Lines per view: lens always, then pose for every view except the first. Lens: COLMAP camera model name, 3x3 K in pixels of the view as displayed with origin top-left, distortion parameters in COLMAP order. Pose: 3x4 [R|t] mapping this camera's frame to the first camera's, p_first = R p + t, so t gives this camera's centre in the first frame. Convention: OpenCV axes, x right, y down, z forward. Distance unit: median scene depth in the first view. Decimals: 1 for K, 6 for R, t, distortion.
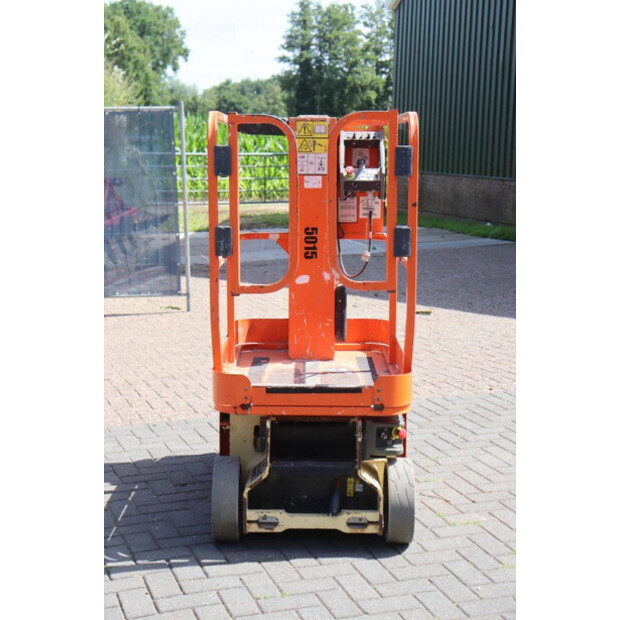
lens RADIAL K [[1057.8, 0, 309.4], [0, 1057.8, 310.8], [0, 0, 1]] dist [0.102456, 0.000000]
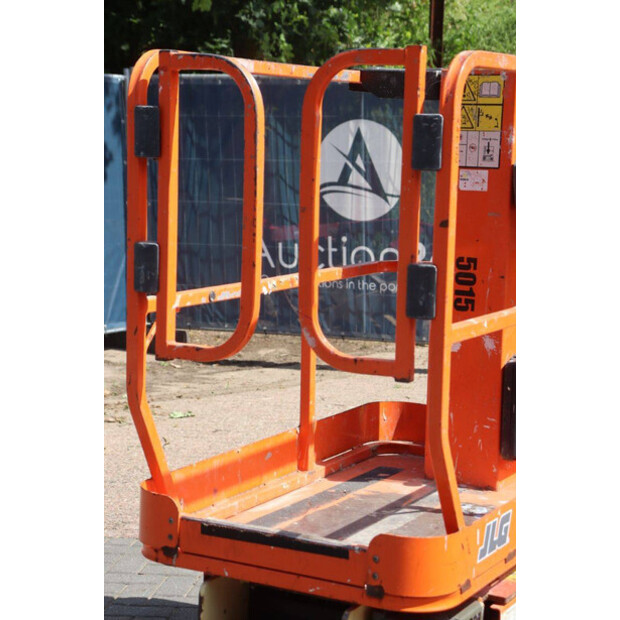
lens RADIAL K [[1451.6, 0, 309.6], [0, 1451.6, 304.0], [0, 0, 1]] dist [0.451739, 0.000000]
pose [[0.878808, 0.077087, -0.470908, 0.312185], [-0.095177, 0.995352, -0.014680, -0.033619], [0.467587, 0.057721, 0.882060, 0.252814]]
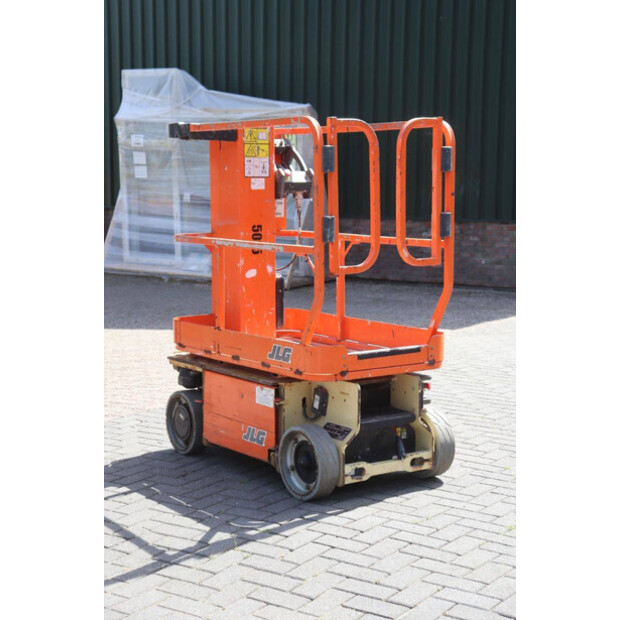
lens RADIAL K [[1167.0, 0, 310.4], [0, 1167.0, 307.6], [0, 0, 1]] dist [0.097050, 0.000000]
pose [[0.814146, -0.070001, 0.576425, -0.666575], [0.092870, 0.995625, -0.010261, 0.024115], [-0.573185, 0.061887, 0.817086, -0.013820]]
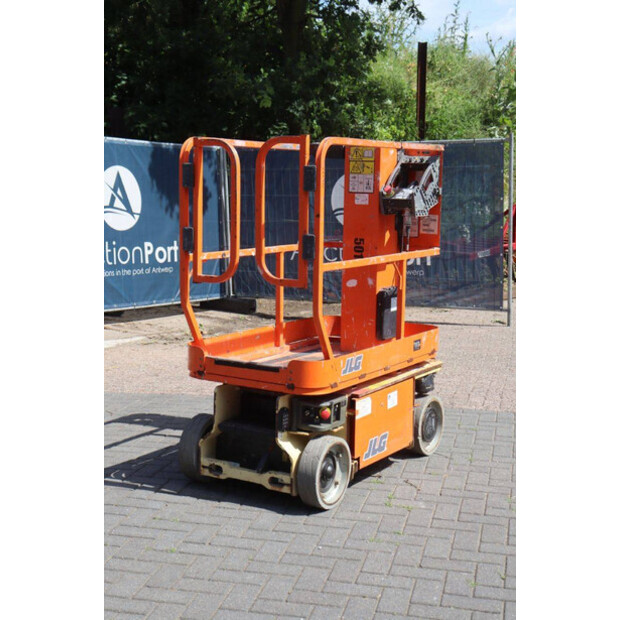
lens RADIAL K [[996.8, 0, 310.5], [0, 996.8, 314.7], [0, 0, 1]] dist [0.116854, 0.000000]
pose [[0.849564, 0.082067, -0.521062, 0.538902], [-0.092130, 0.995725, 0.006615, 0.001798], [0.519378, 0.042386, 0.853493, 0.047803]]
